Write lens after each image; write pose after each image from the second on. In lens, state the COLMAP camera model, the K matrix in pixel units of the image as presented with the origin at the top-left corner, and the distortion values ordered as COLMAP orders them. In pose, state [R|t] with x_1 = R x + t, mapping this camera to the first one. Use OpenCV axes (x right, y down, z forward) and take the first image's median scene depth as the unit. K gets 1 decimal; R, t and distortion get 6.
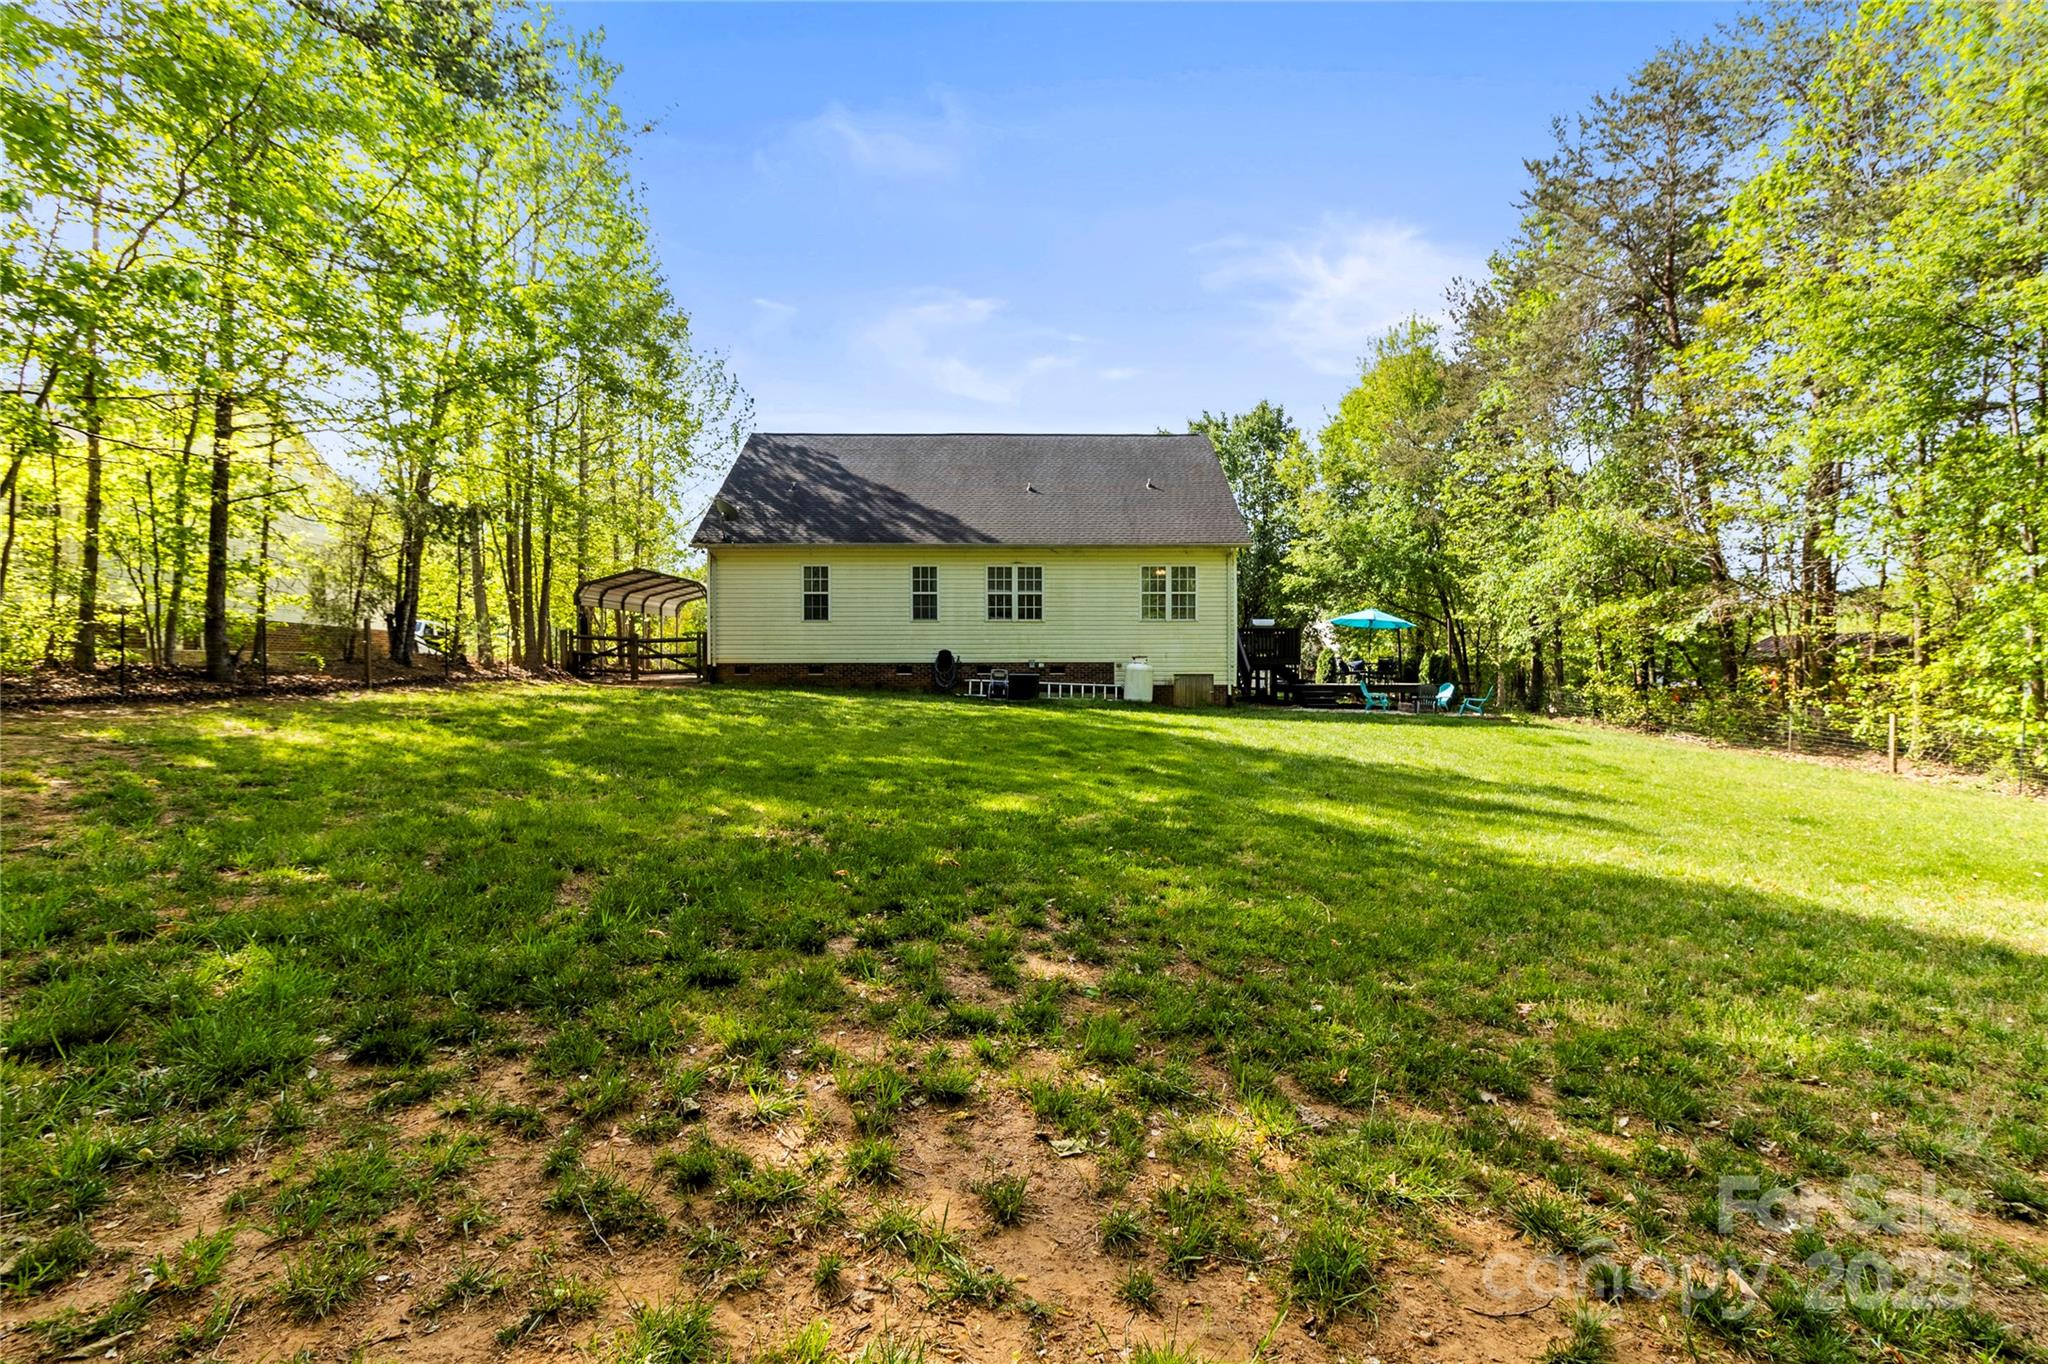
lens RADIAL K [[952.7, 0, 1020.6], [0, 952.7, 686.2], [0, 0, 1]] dist [-0.000573, -0.000082]
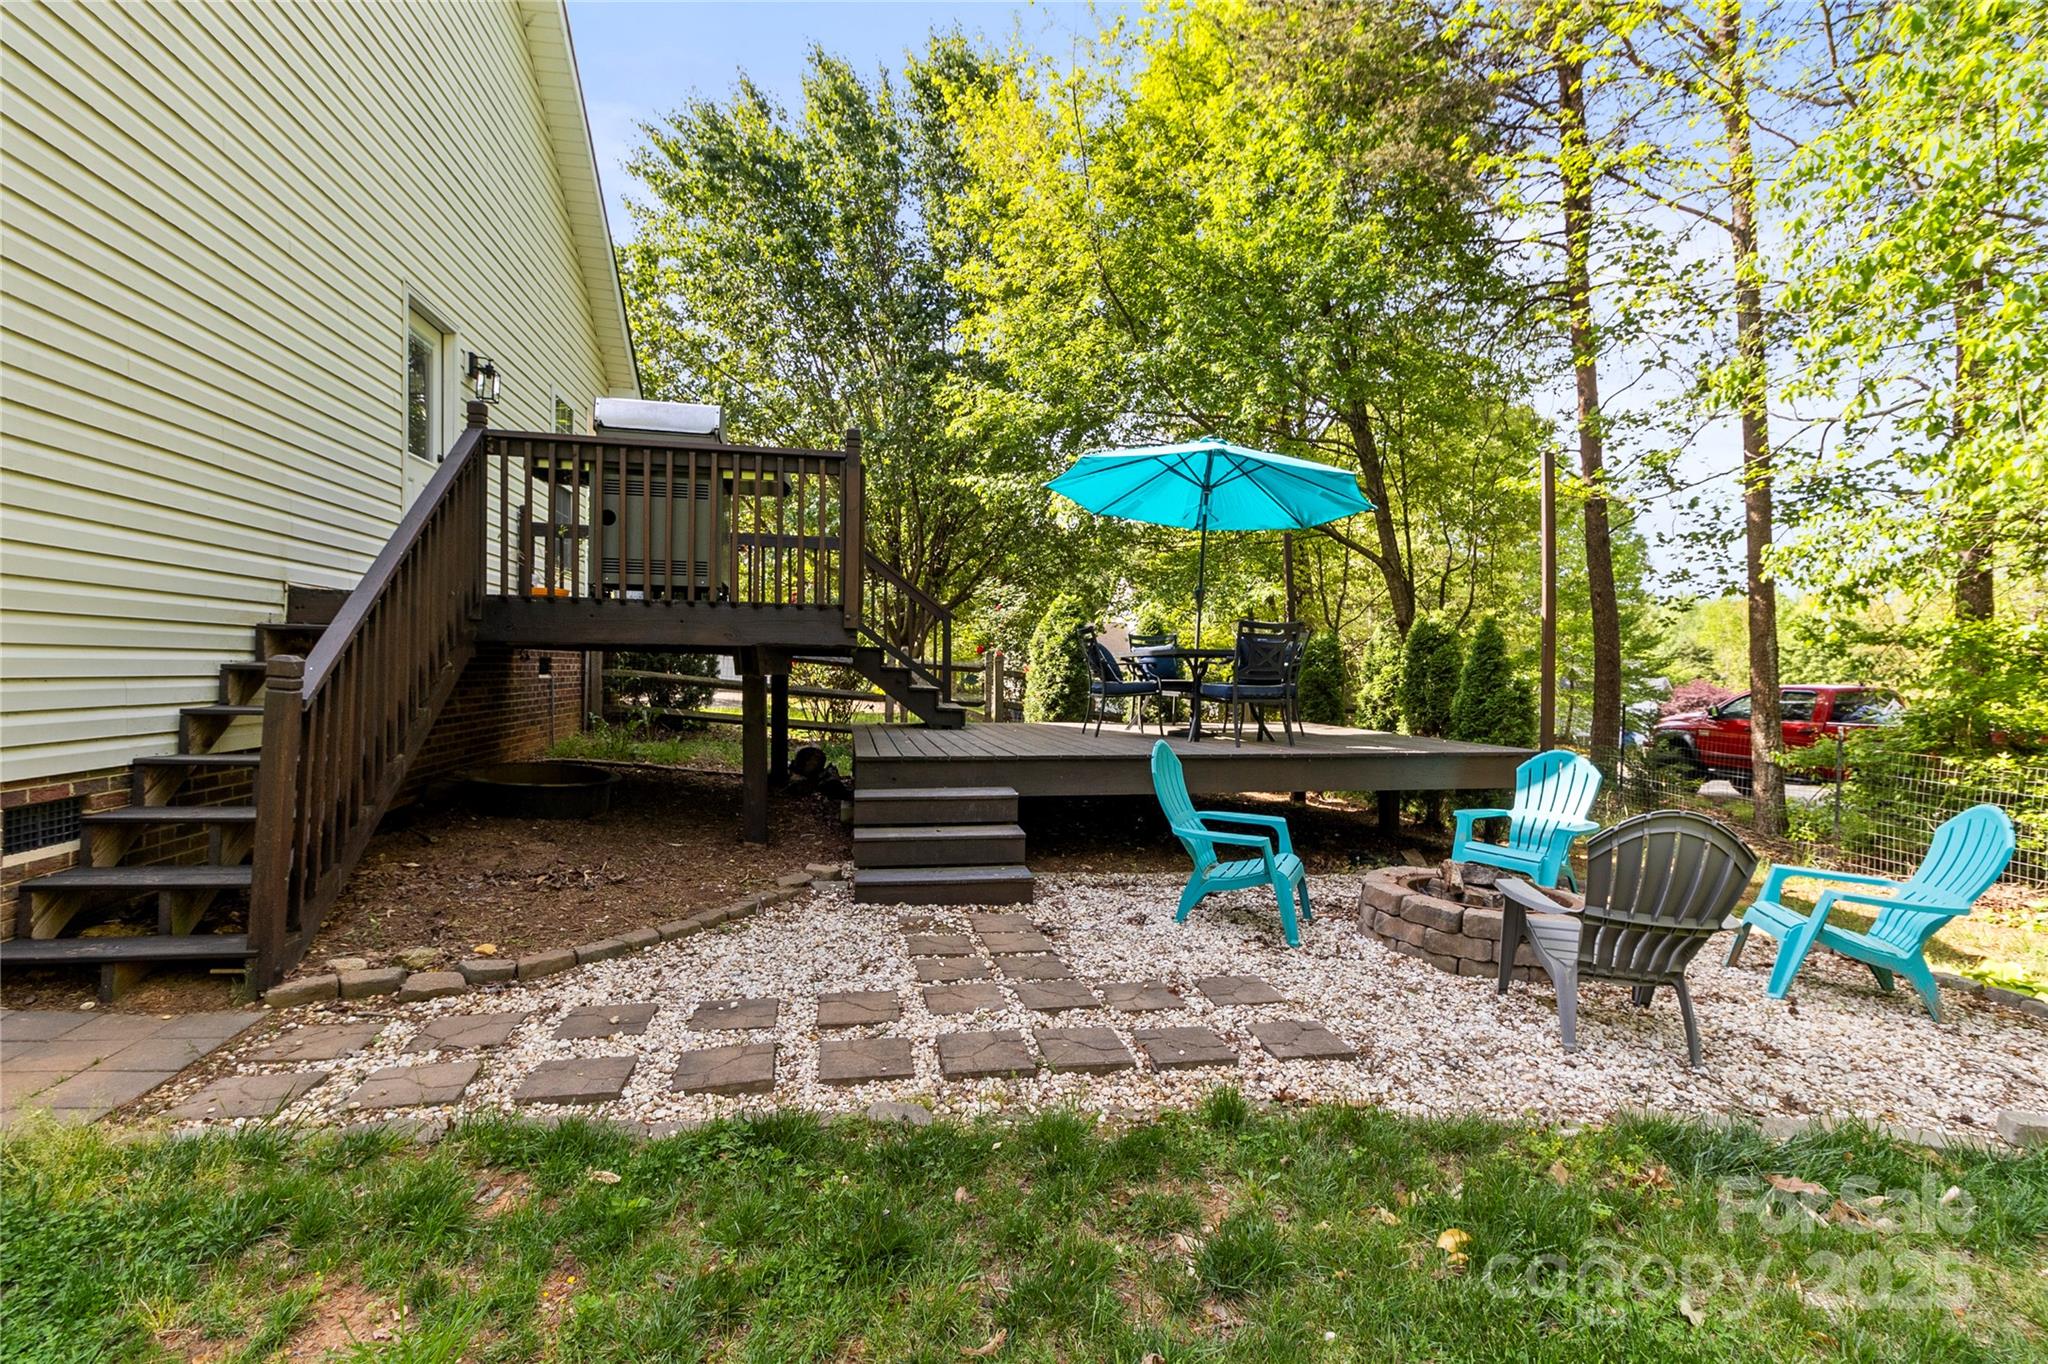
lens RADIAL K [[952.7, 0, 1024.8], [0, 952.7, 674.1], [0, 0, 1]] dist [-0.000573, -0.000082]
pose [[0.984535, 0.008732, 0.174971, 0.211390], [-0.008926, 0.999960, 0.000321, -0.013708], [-0.174961, -0.001878, 0.984574, 0.580228]]
